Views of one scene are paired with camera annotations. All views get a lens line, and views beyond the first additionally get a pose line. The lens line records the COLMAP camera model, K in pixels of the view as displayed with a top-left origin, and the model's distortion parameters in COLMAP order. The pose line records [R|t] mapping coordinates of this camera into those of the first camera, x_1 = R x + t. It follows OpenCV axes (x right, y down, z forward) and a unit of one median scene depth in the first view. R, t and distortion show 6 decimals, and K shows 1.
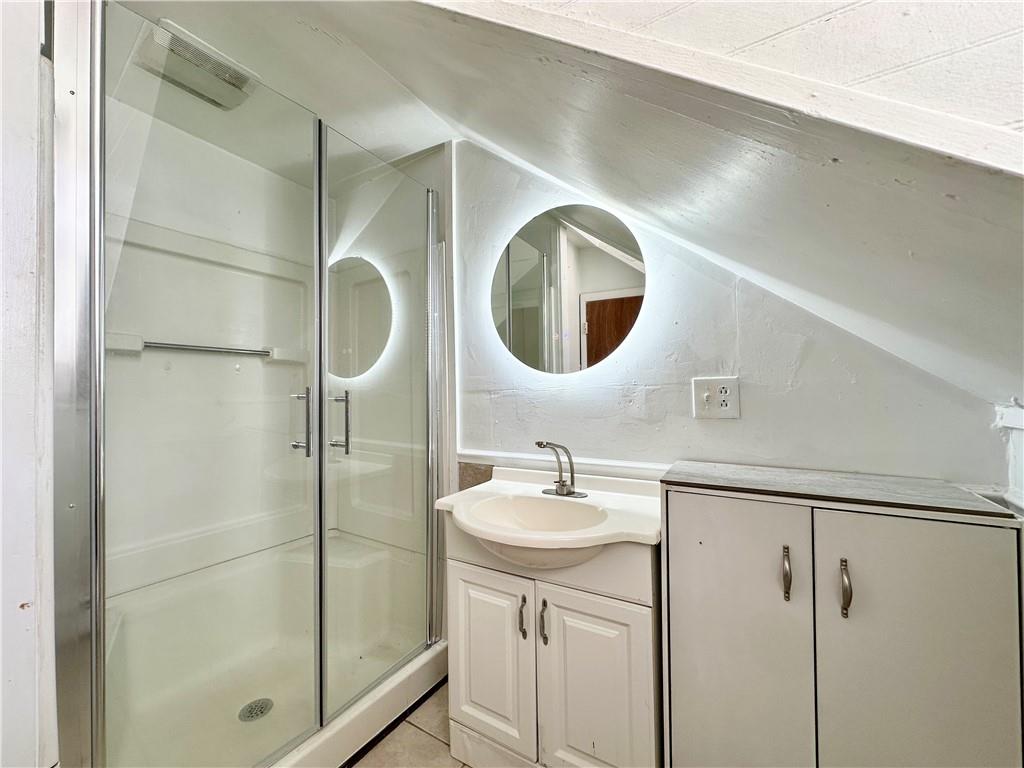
lens RADIAL K [[409.6, 0, 512.0], [0, 409.6, 384.0], [0, 0, 1]] dist [-0.005109, 0.001070]
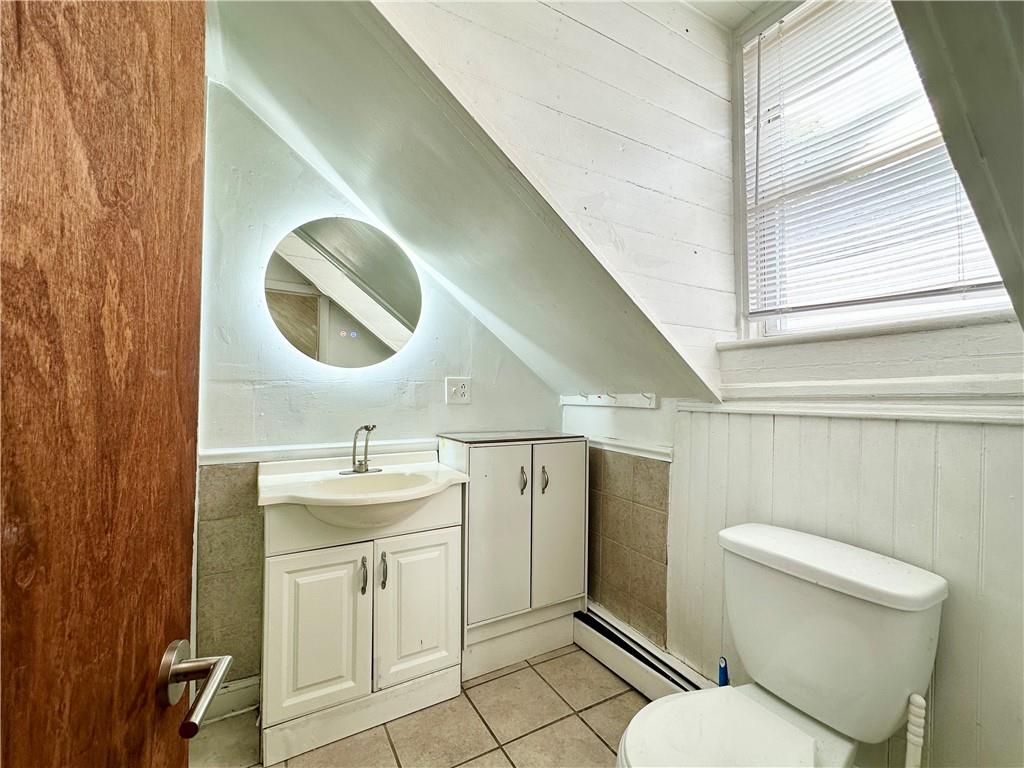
lens RADIAL K [[440.2, 0, 512.0], [0, 440.2, 384.0], [0, 0, 1]] dist [-0.000506, -0.000127]
pose [[0.492204, 0.036790, 0.869702, -0.815896], [-0.025157, 0.999290, -0.028034, 0.048198], [-0.870116, -0.008080, 0.492780, 0.018215]]
